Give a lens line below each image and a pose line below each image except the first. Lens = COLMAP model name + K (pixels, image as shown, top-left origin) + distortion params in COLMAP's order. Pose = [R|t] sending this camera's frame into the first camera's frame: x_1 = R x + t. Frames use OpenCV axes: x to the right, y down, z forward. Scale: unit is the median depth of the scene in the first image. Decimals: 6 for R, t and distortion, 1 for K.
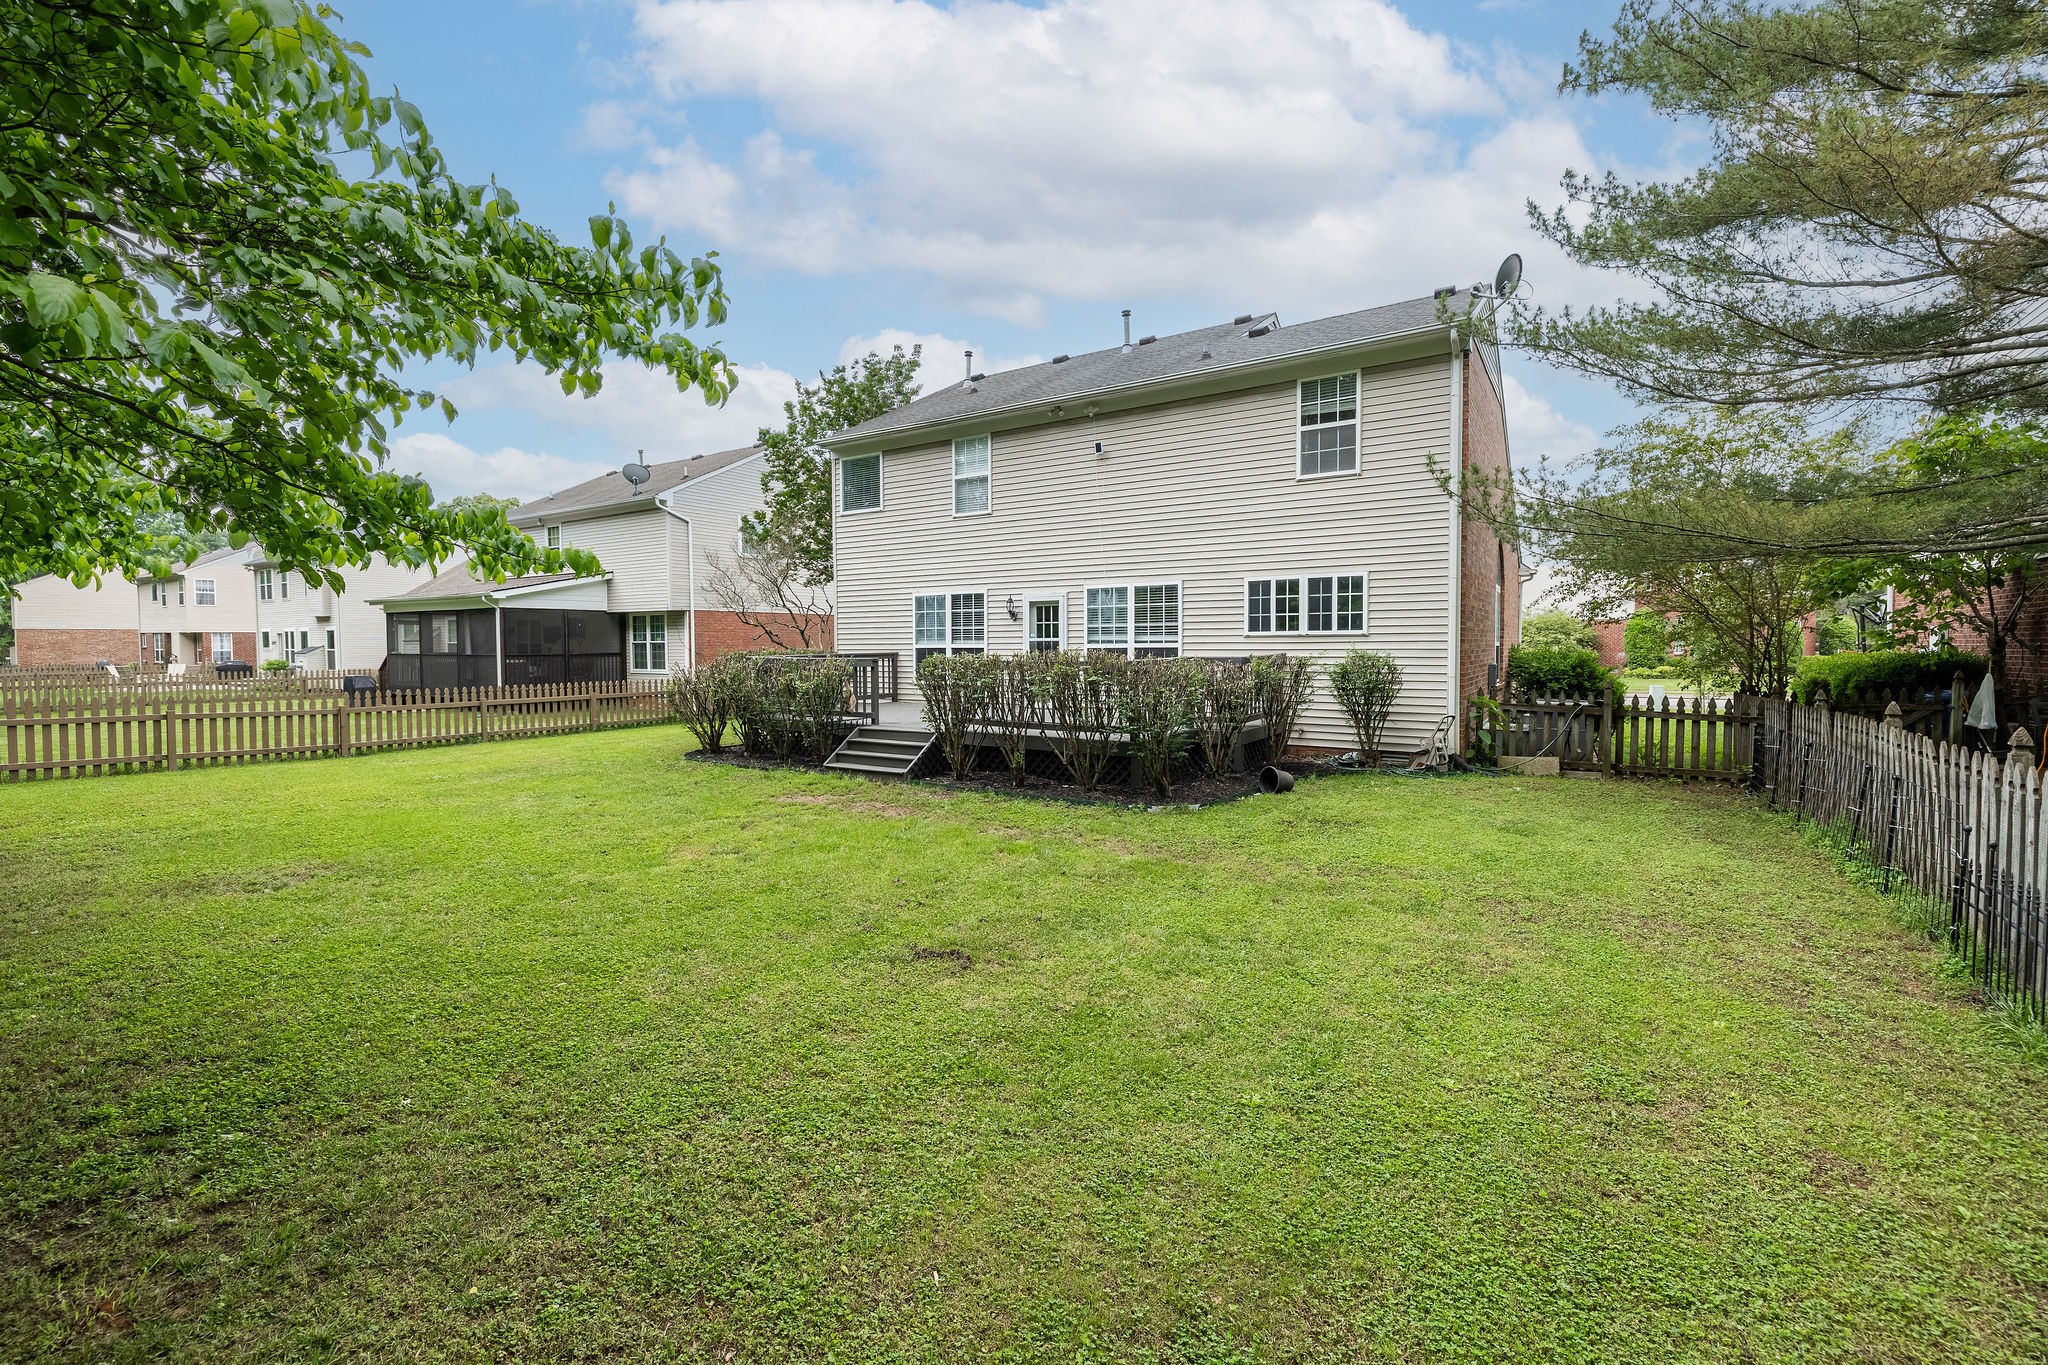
lens RADIAL K [[854.8, 0, 1027.0], [0, 854.8, 676.1], [0, 0, 1]] dist [0.002978, 0.000248]
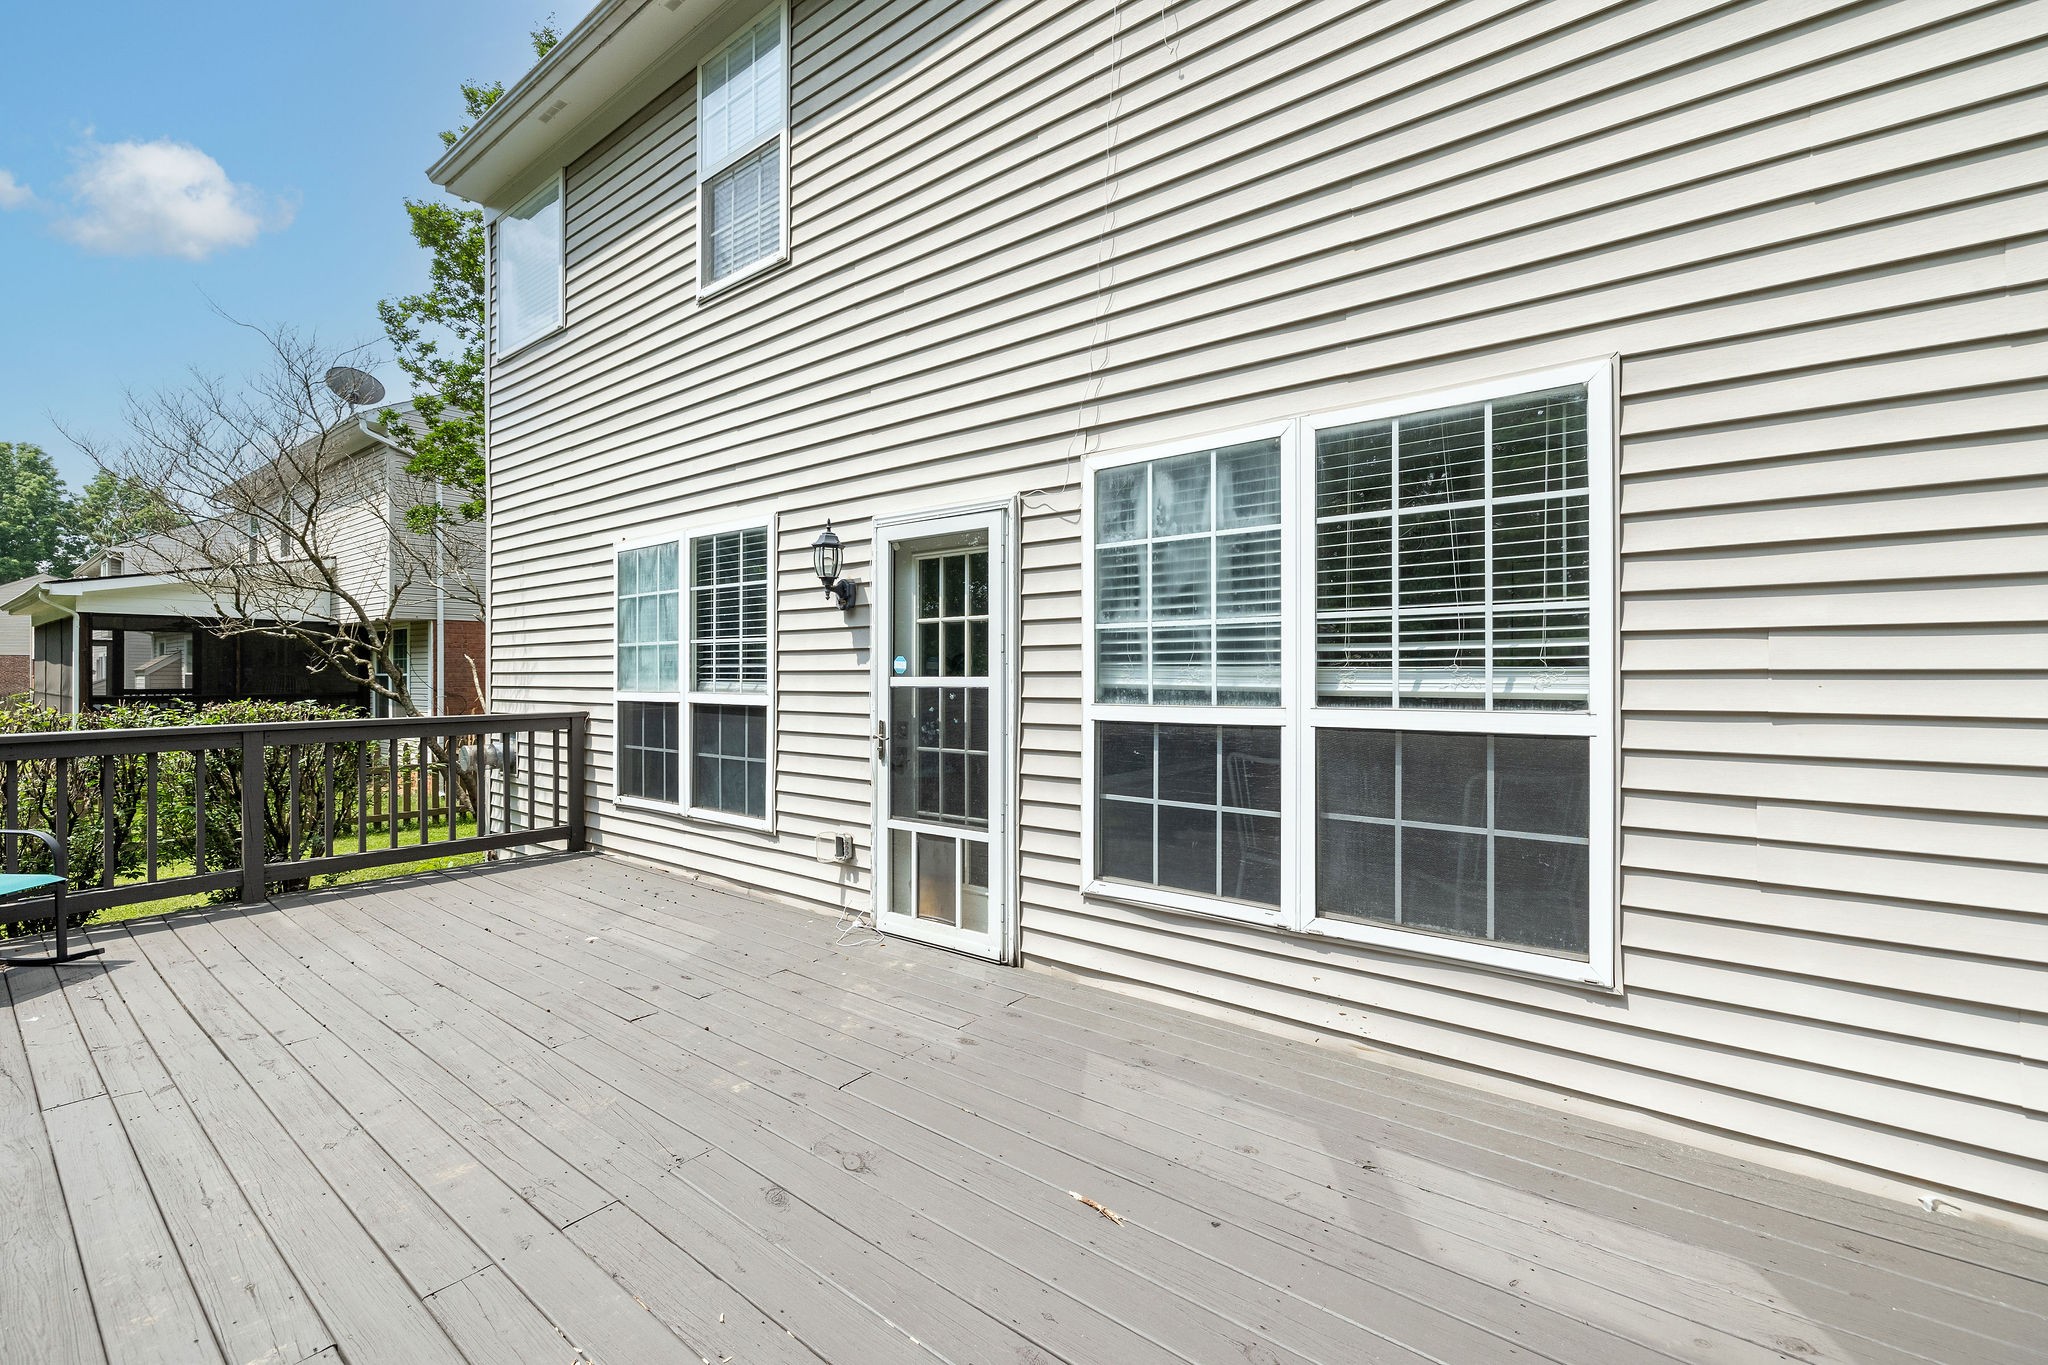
lens RADIAL K [[854.8, 0, 1018.8], [0, 854.8, 679.3], [0, 0, 1]] dist [0.002978, 0.000248]
pose [[0.996999, 0.009886, -0.076782, 0.069592], [-0.012938, 0.999142, -0.039351, -0.035711], [0.076327, 0.040226, 0.996271, 0.786177]]
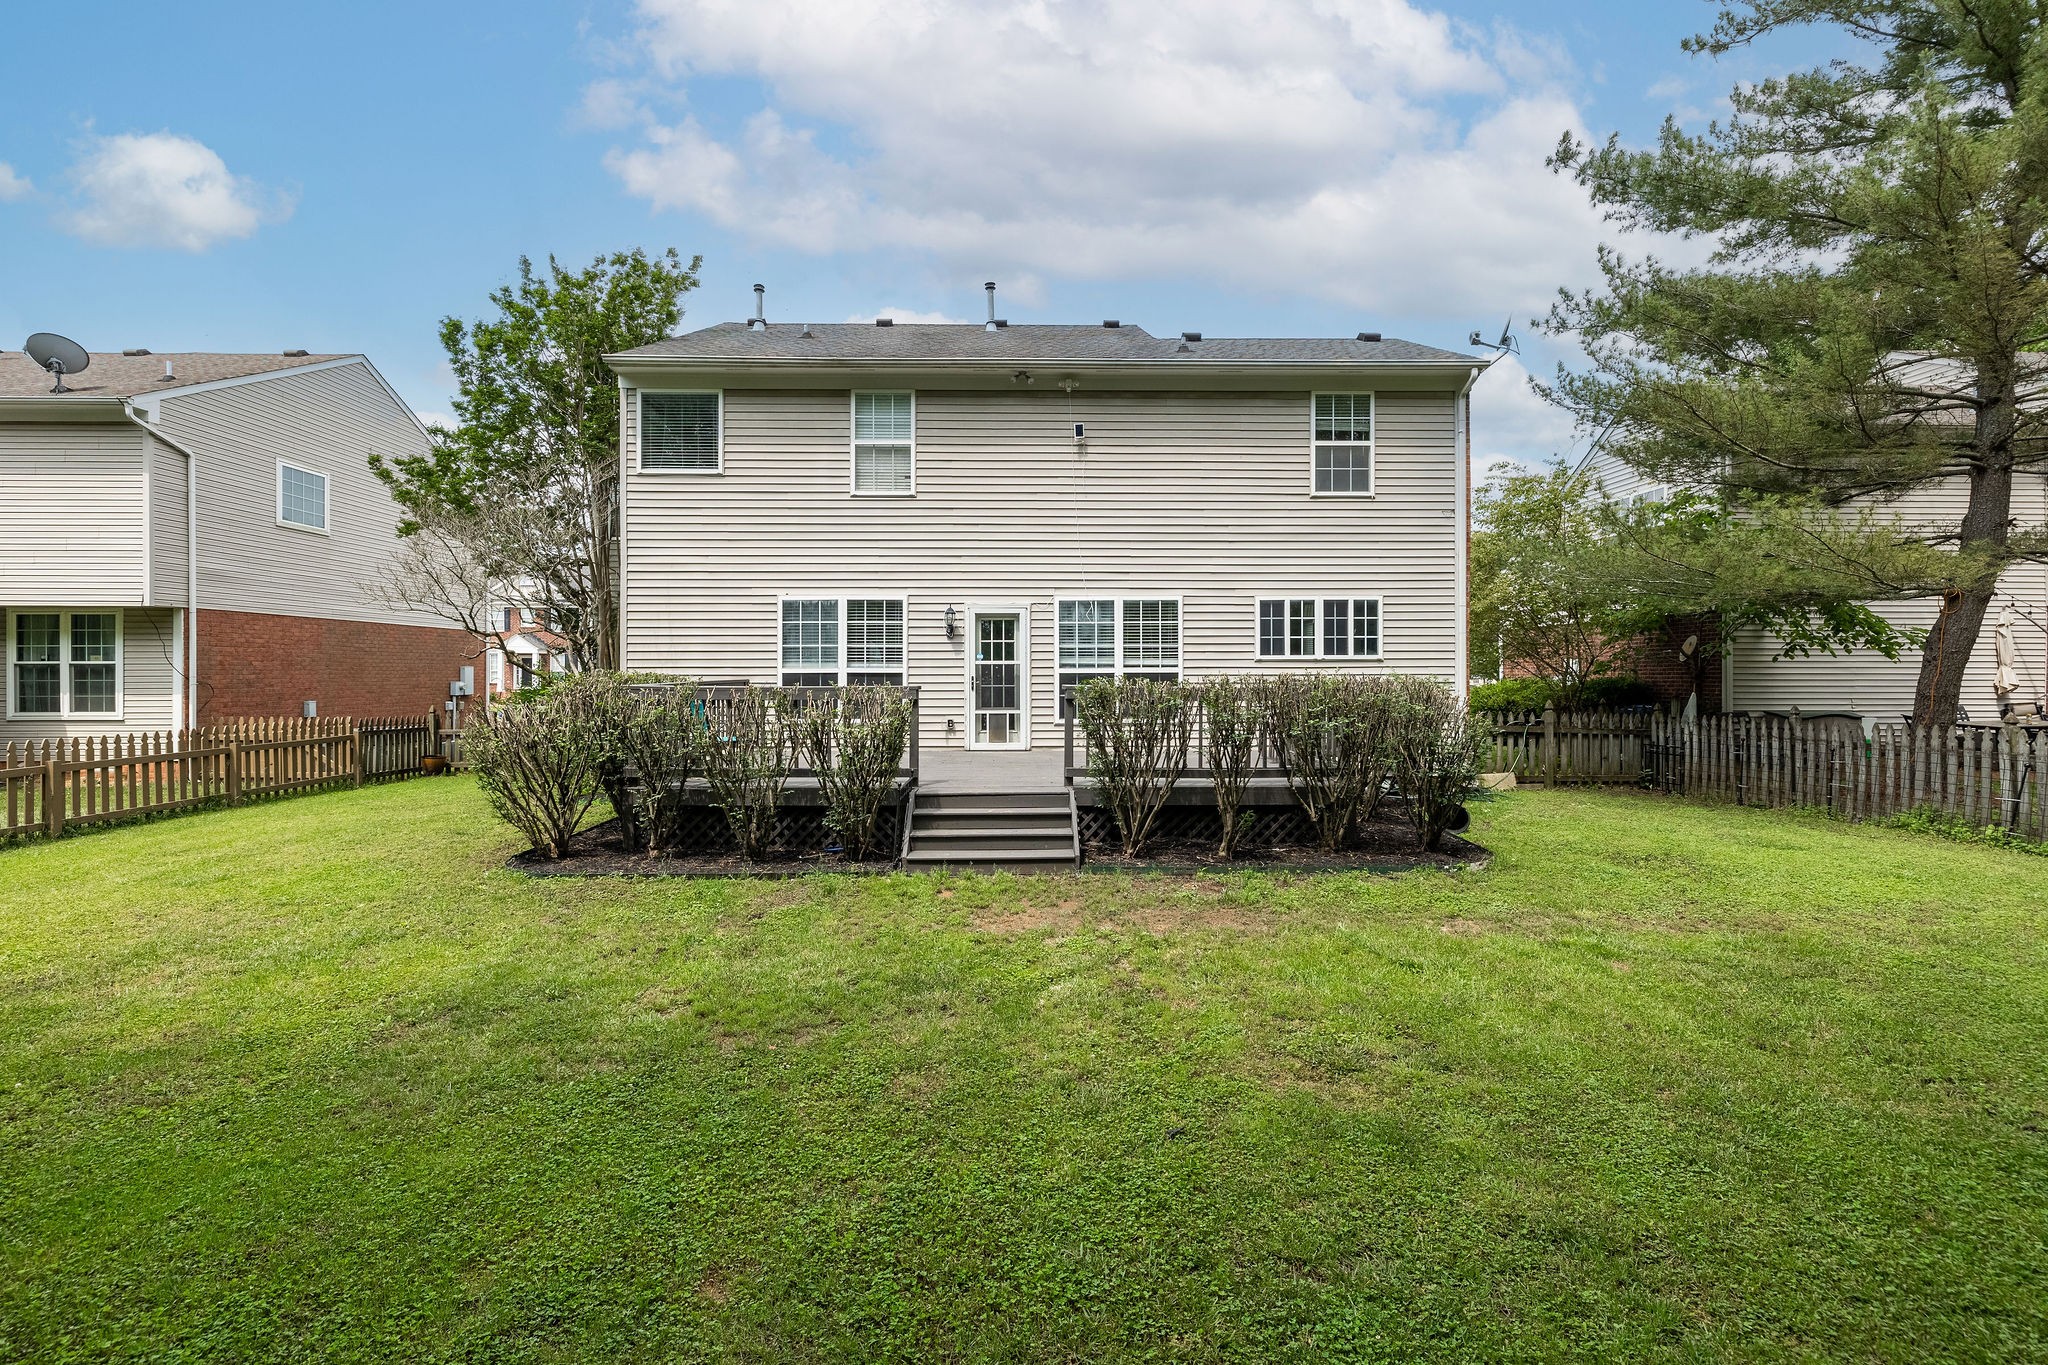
lens RADIAL K [[854.8, 0, 1022.4], [0, 854.8, 677.6], [0, 0, 1]] dist [0.002978, 0.000248]
pose [[0.828709, -0.000377, 0.559679, -0.428450], [0.018310, 0.999483, -0.026438, -0.007936], [-0.559380, 0.032157, 0.828288, 0.355796]]
